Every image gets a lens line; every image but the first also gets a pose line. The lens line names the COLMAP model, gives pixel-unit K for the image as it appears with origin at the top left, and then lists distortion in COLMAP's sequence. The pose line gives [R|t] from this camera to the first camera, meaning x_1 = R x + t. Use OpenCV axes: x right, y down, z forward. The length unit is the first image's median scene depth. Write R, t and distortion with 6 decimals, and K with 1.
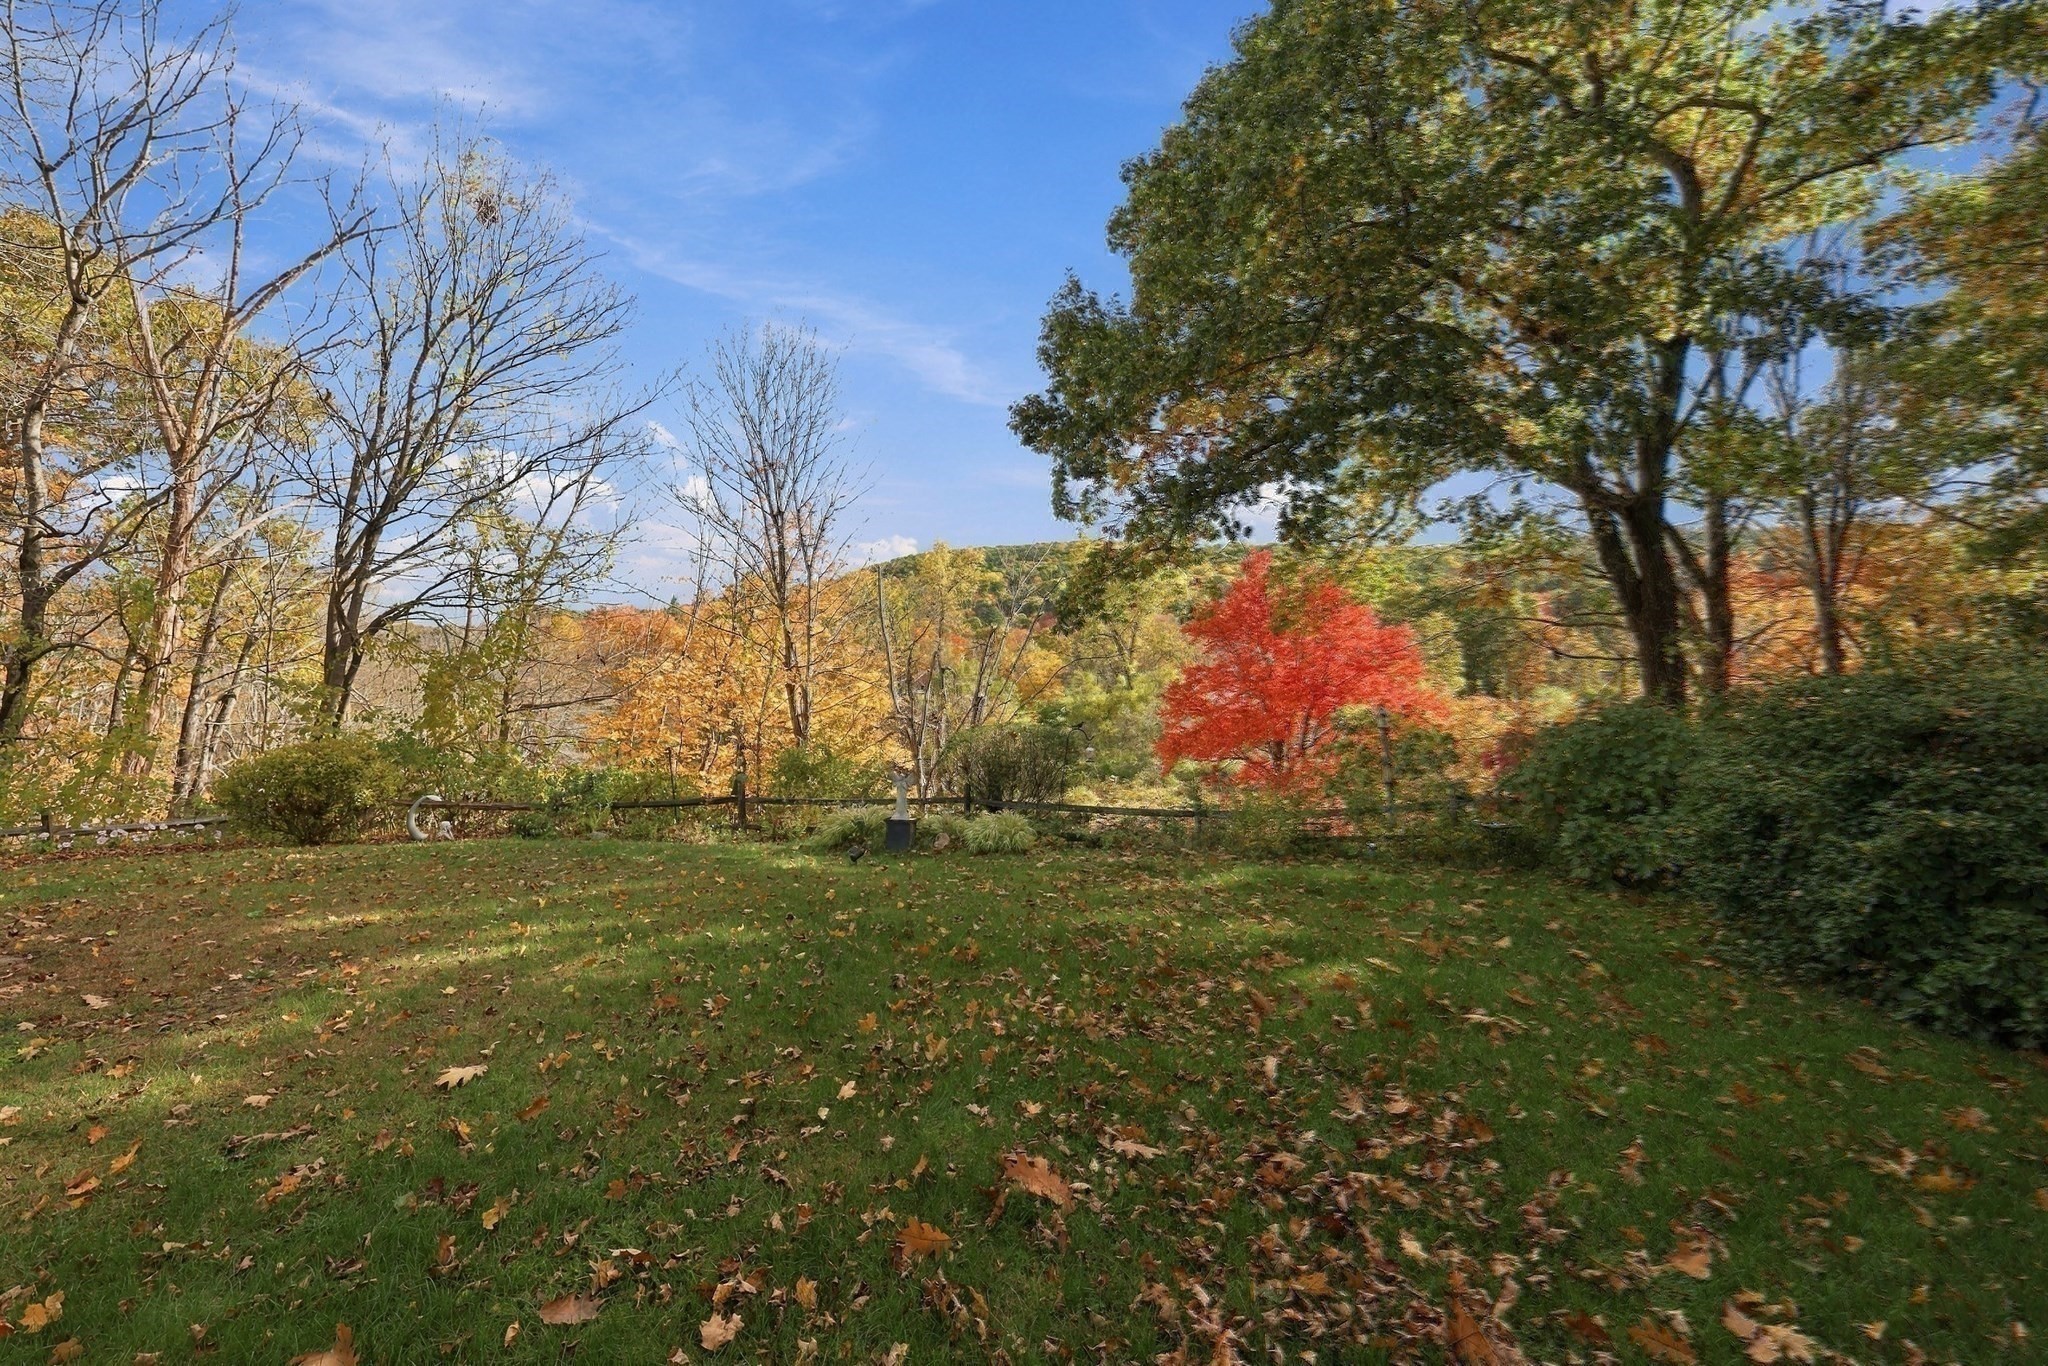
lens RADIAL K [[812.5, 0, 1031.4], [0, 812.5, 667.8], [0, 0, 1]] dist [-0.003065, -0.000978]
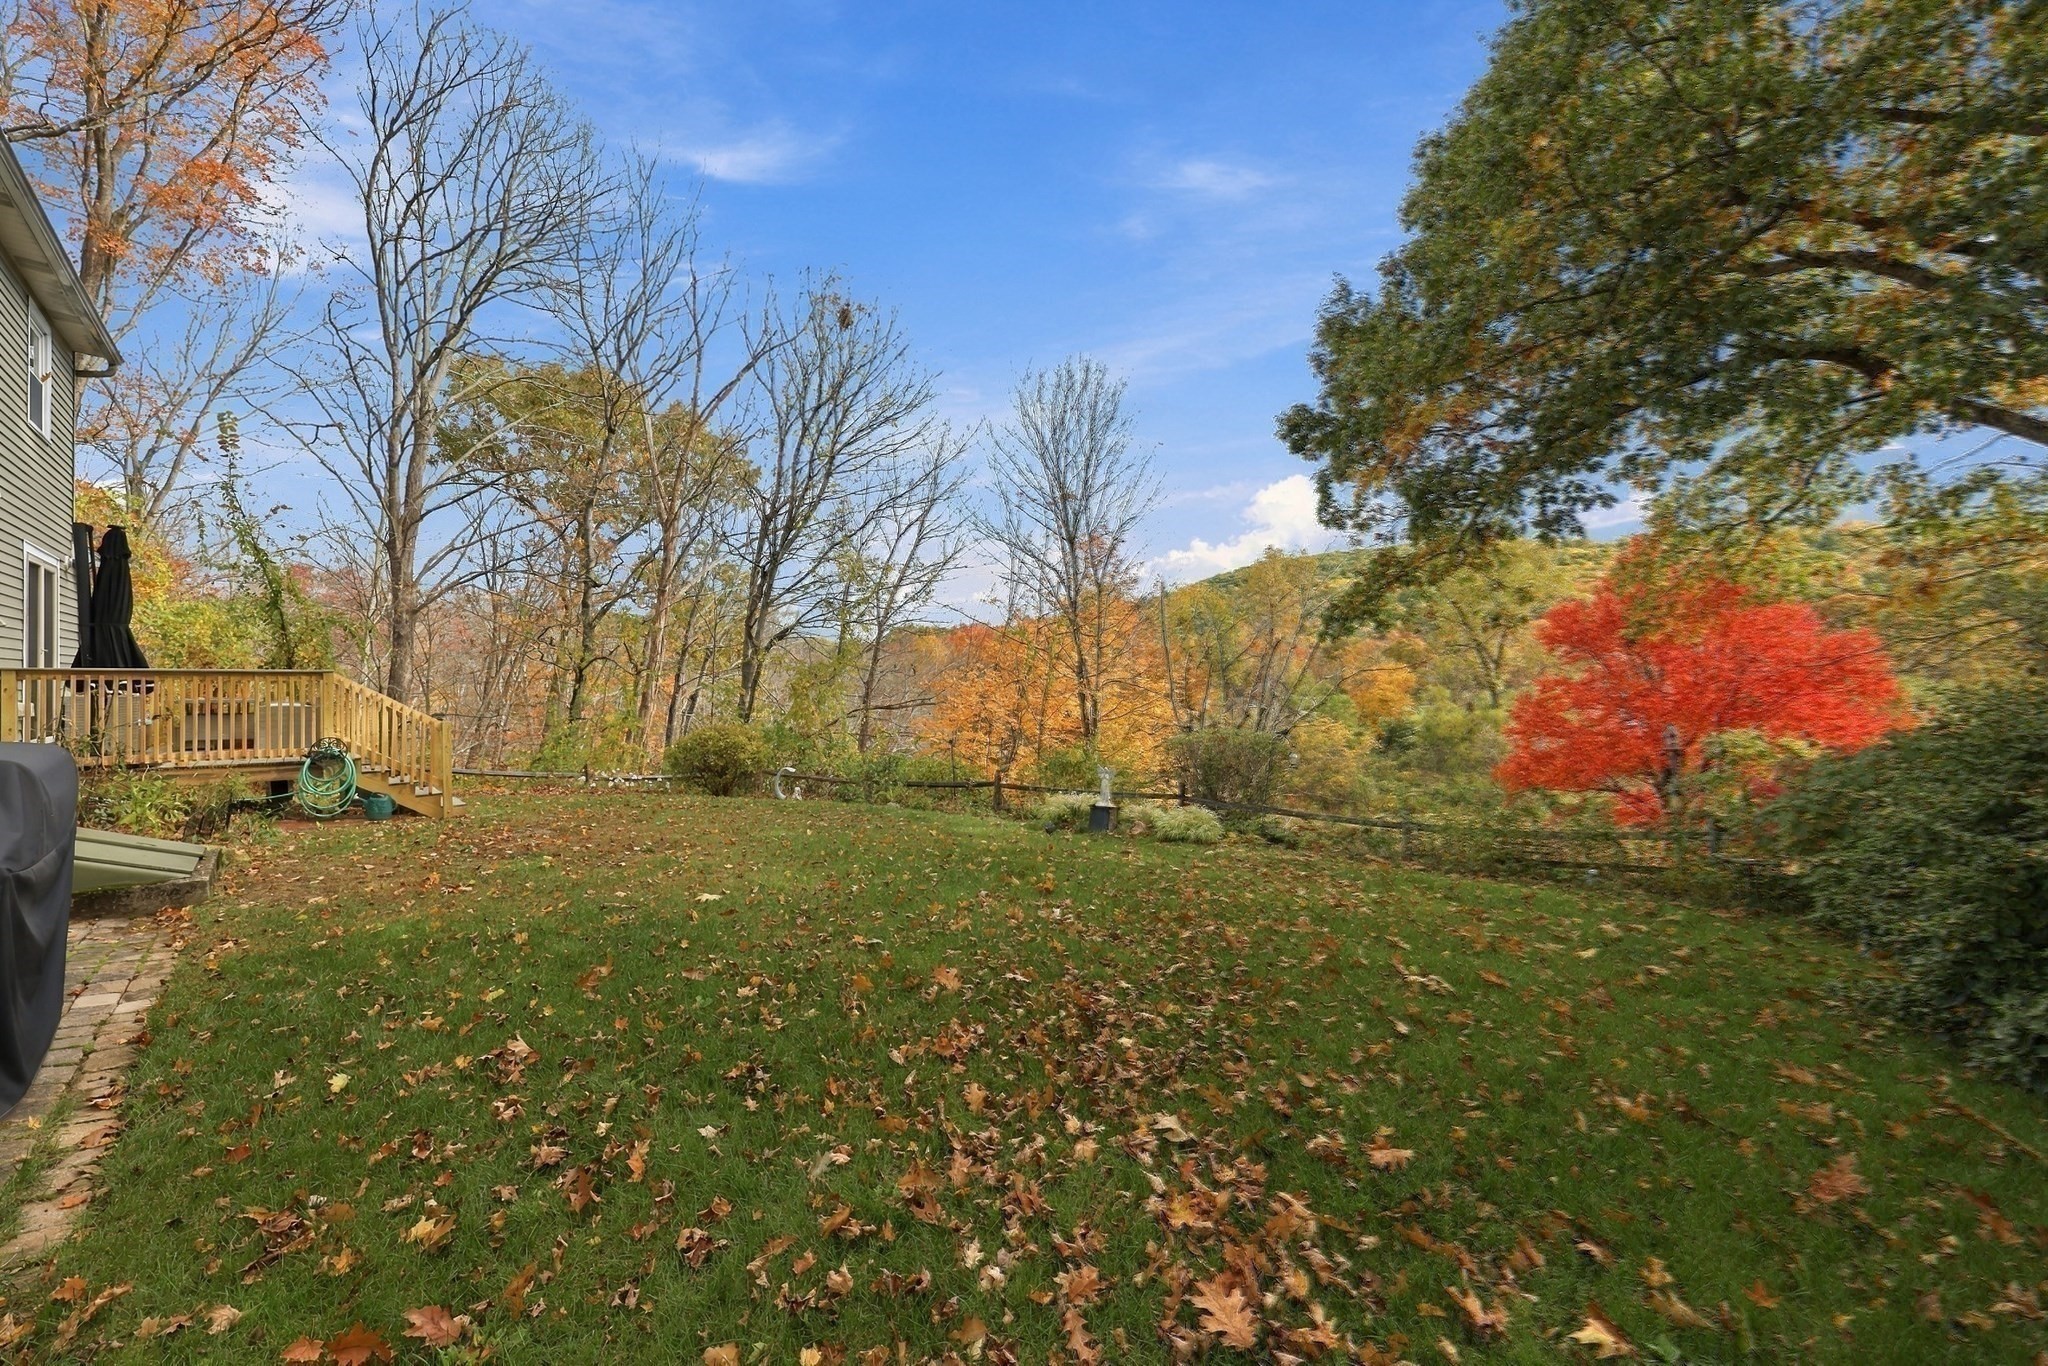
lens RADIAL K [[812.5, 0, 1015.2], [0, 812.5, 687.8], [0, 0, 1]] dist [-0.003065, -0.000978]
pose [[0.910401, 0.015081, -0.413452, 0.097760], [-0.010835, 0.999862, 0.012613, 0.001779], [0.413585, -0.007003, 0.910439, -0.052469]]
